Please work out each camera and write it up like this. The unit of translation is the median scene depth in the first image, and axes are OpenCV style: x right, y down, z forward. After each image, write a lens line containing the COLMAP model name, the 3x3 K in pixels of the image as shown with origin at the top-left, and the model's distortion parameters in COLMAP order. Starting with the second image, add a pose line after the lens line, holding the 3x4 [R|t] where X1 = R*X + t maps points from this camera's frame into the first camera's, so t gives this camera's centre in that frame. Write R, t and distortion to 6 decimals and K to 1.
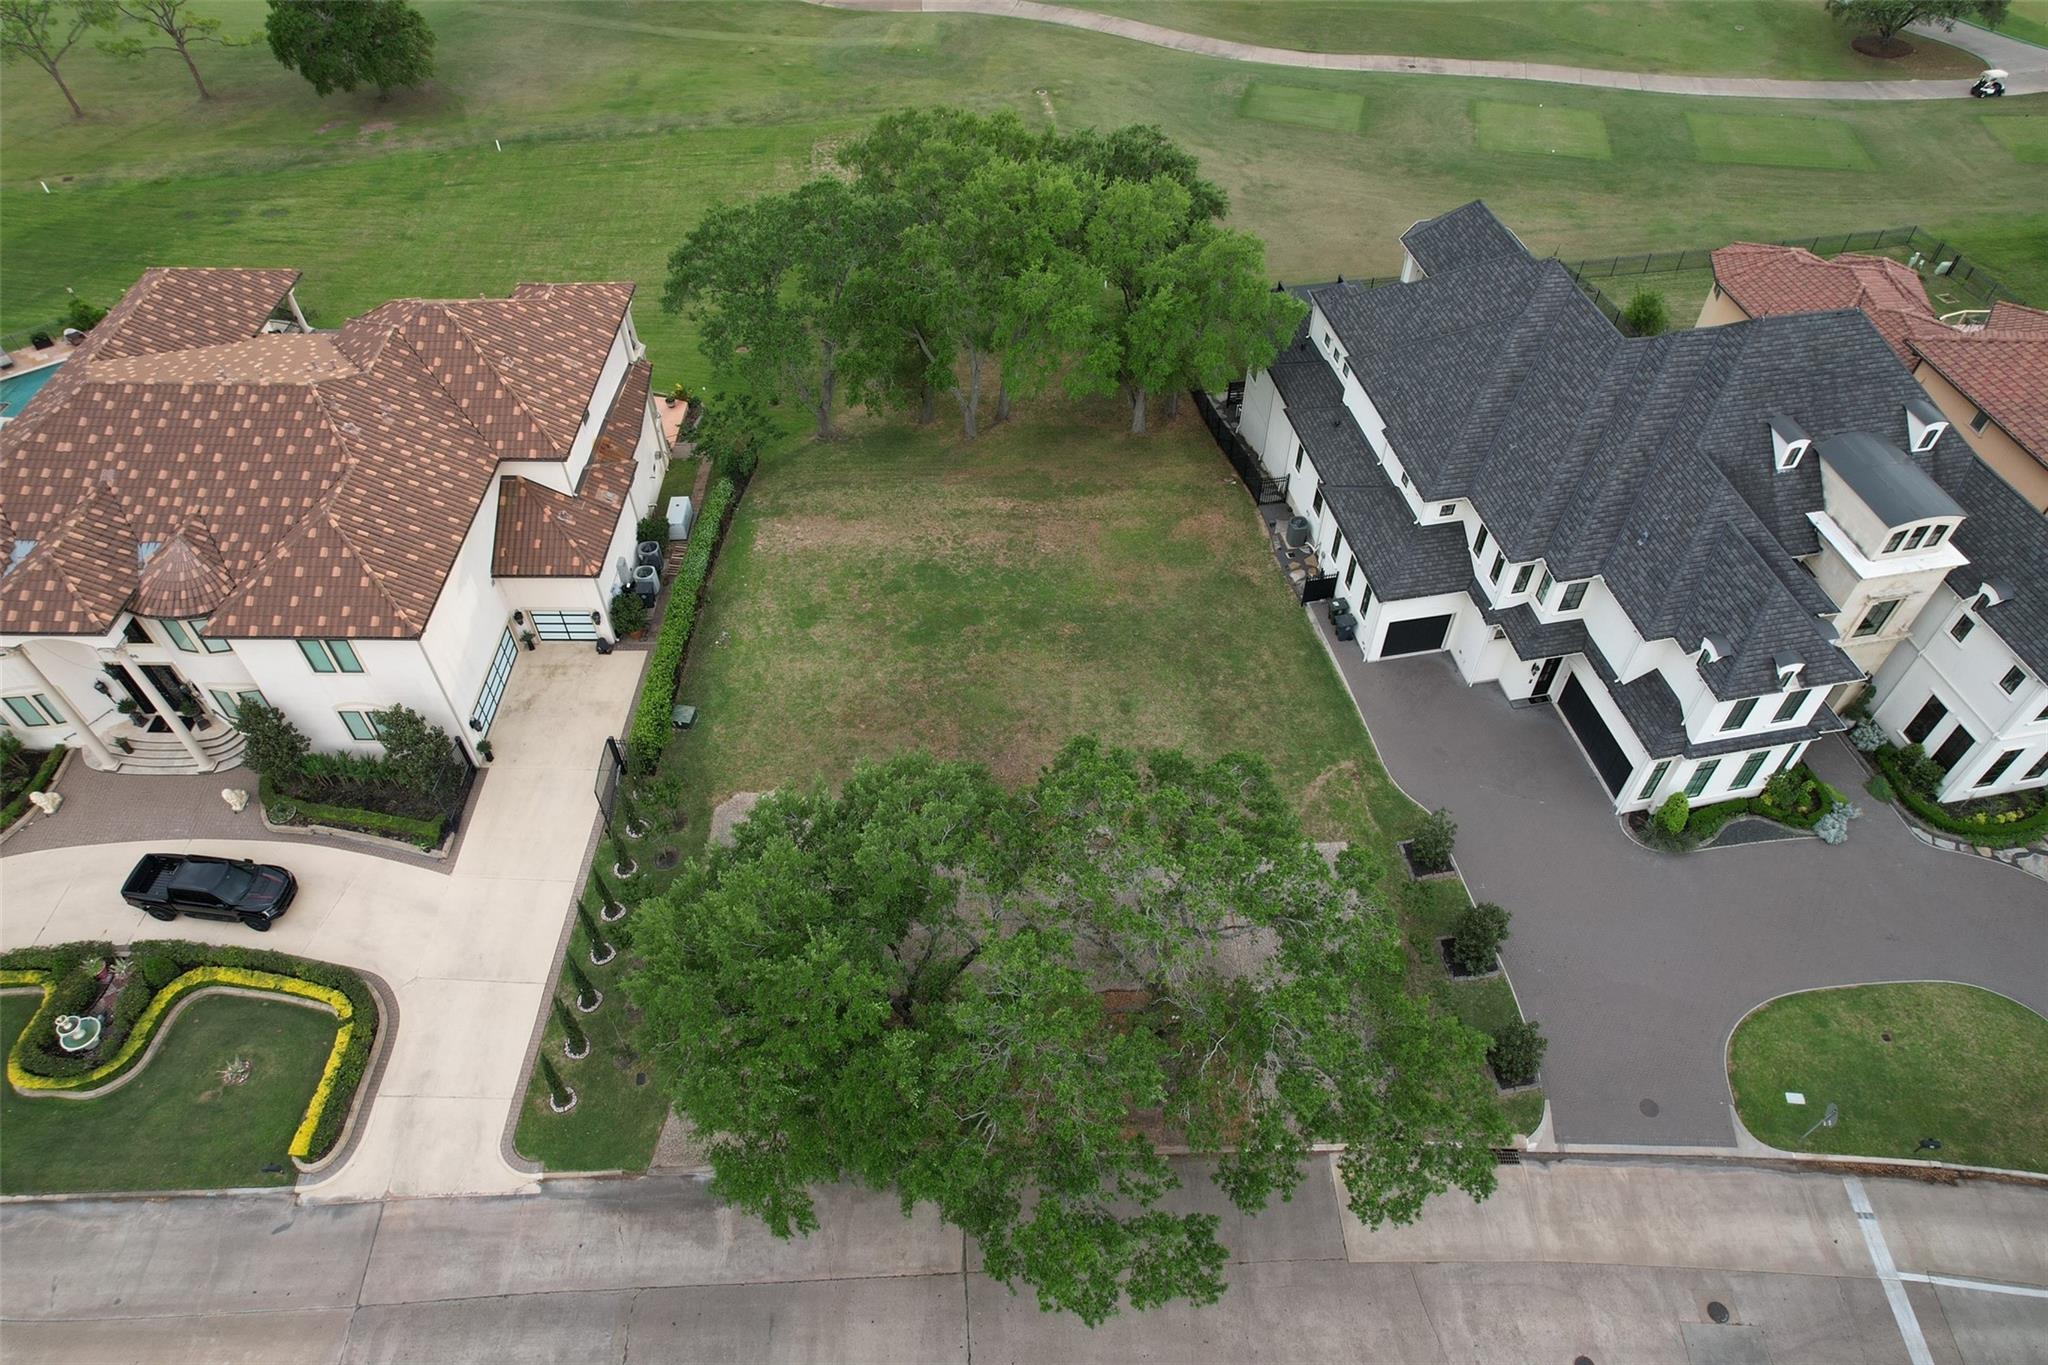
lens RADIAL K [[1297.3, 0, 1024.0], [0, 1297.3, 682.5], [0, 0, 1]] dist [-0.003099, -0.001815]
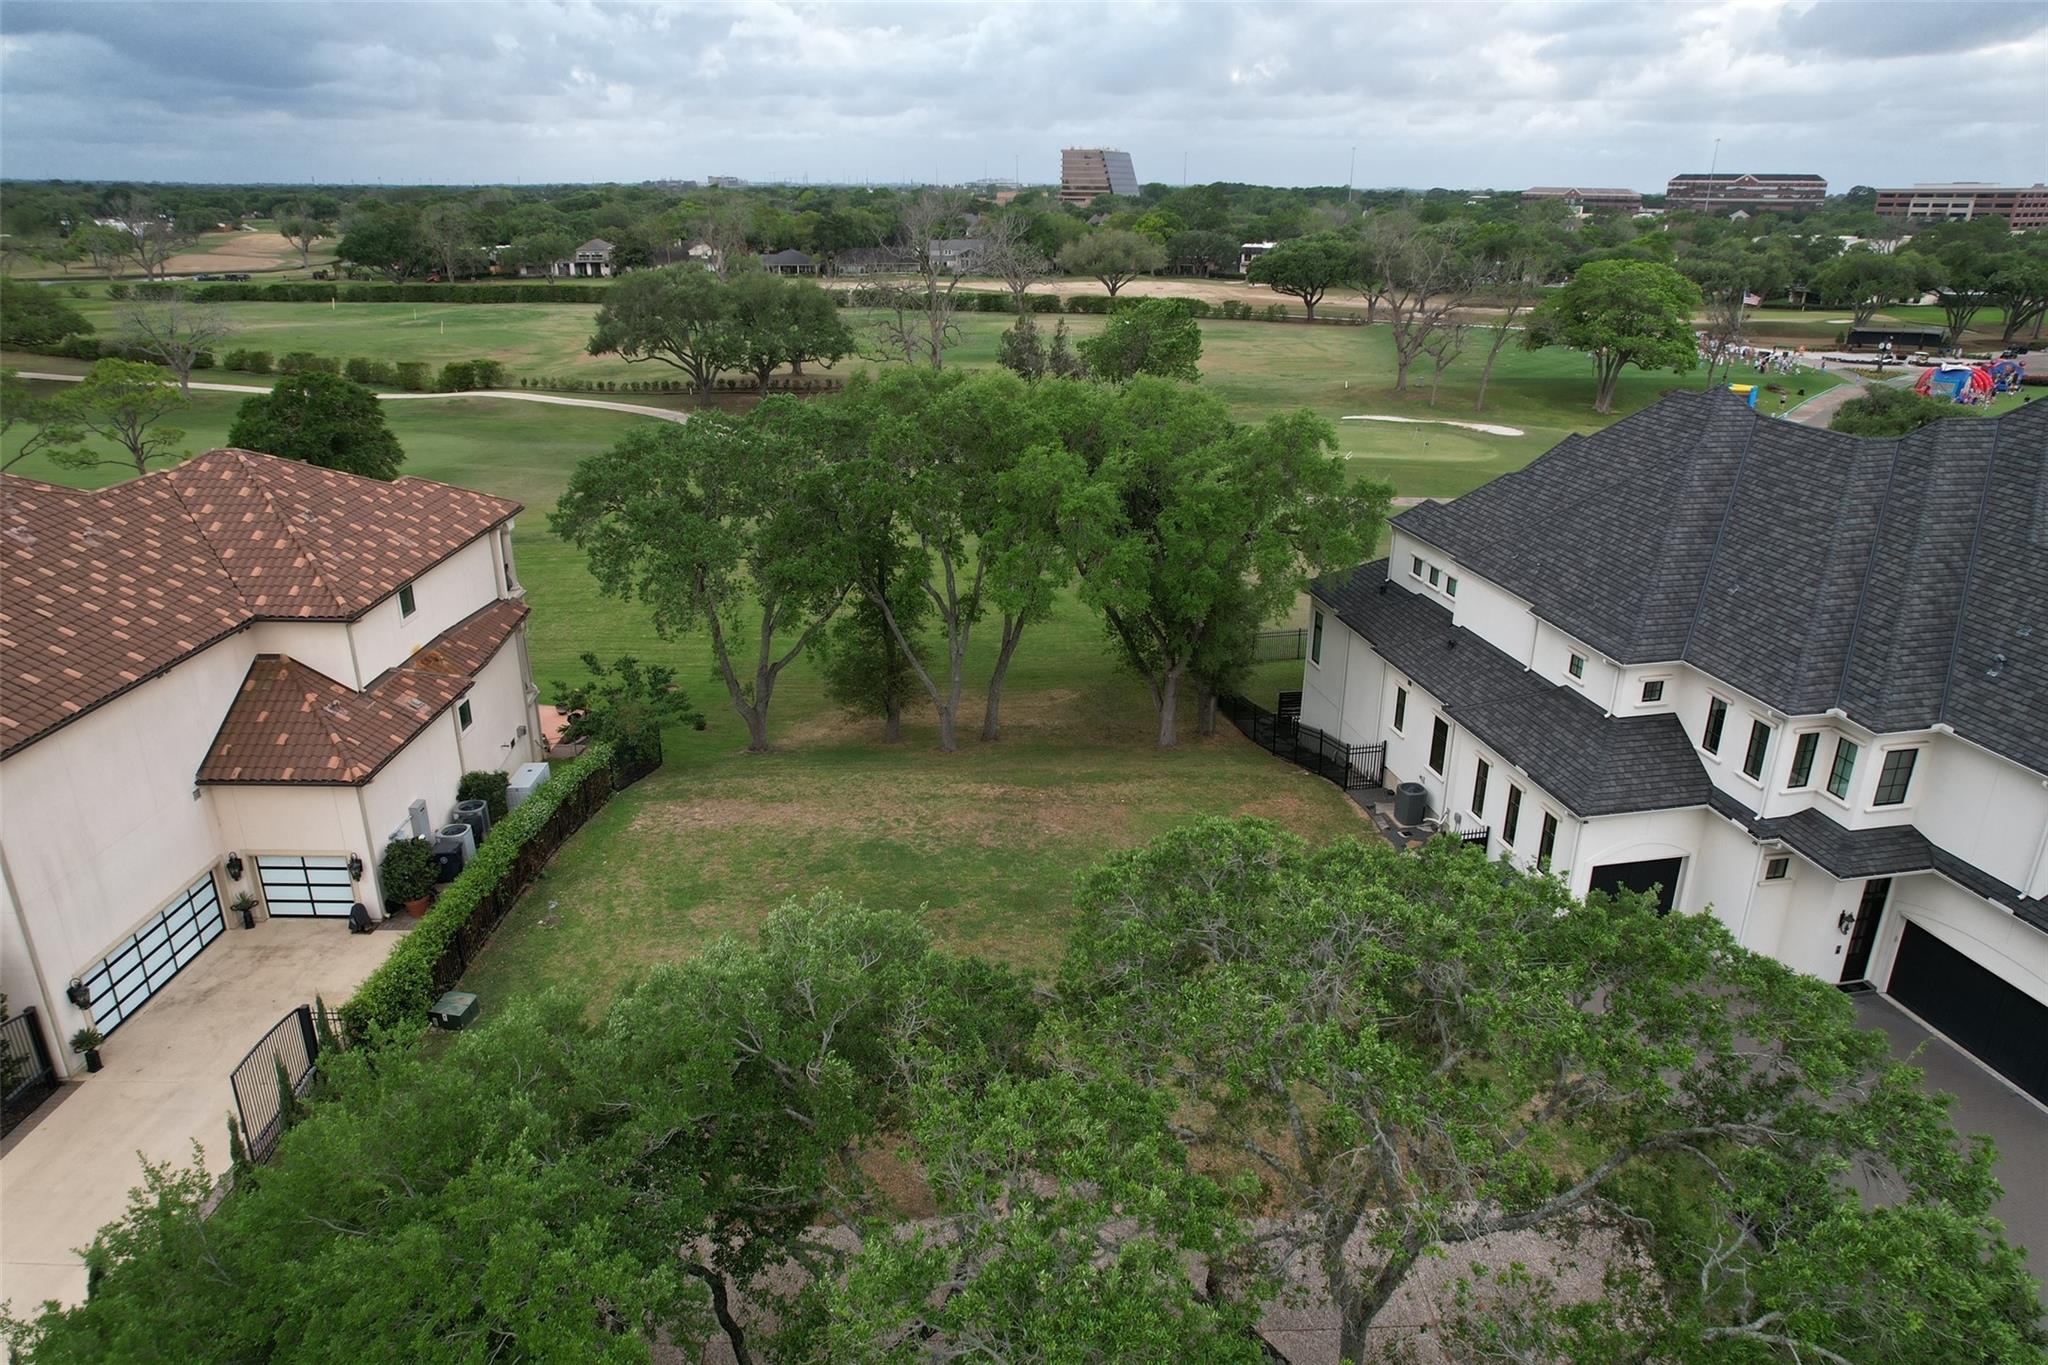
lens RADIAL K [[1310.3, 0, 1030.3], [0, 1310.3, 685.6], [0, 0, 1]] dist [-0.068589, 0.078440]
pose [[0.999875, 0.006872, 0.014253, -0.005080], [0.000246, 0.893903, -0.448260, 0.153623], [-0.015822, 0.448208, 0.893789, 0.374953]]
